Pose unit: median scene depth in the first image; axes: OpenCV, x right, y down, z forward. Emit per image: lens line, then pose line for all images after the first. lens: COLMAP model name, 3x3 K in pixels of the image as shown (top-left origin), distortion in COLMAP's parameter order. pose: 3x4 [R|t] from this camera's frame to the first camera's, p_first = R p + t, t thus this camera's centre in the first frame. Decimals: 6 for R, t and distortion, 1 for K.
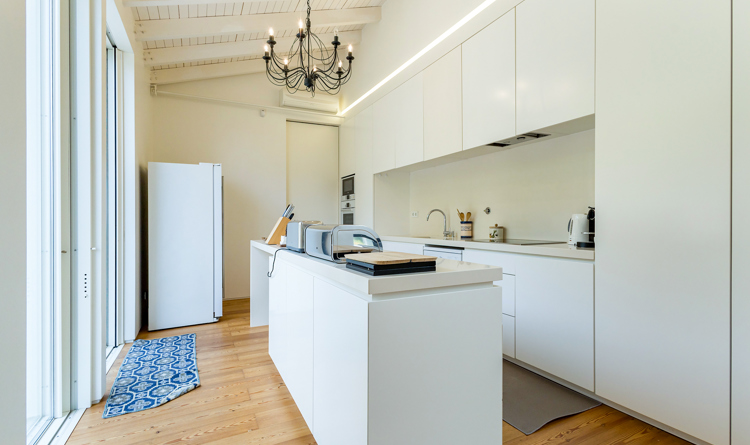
lens RADIAL K [[359.4, 0, 375.9], [0, 359.4, 222.2], [0, 0, 1]] dist [0.015620, -0.000694]
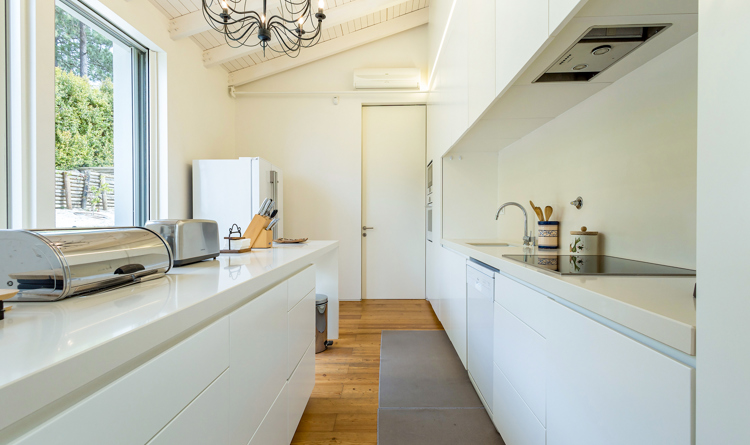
lens RADIAL K [[359.4, 0, 376.1], [0, 359.4, 220.9], [0, 0, 1]] dist [0.015620, -0.000694]
pose [[0.884381, 0.007743, -0.466702, 0.271774], [-0.005812, 0.999968, 0.005576, -0.004754], [0.466730, -0.002219, 0.884397, 0.321099]]
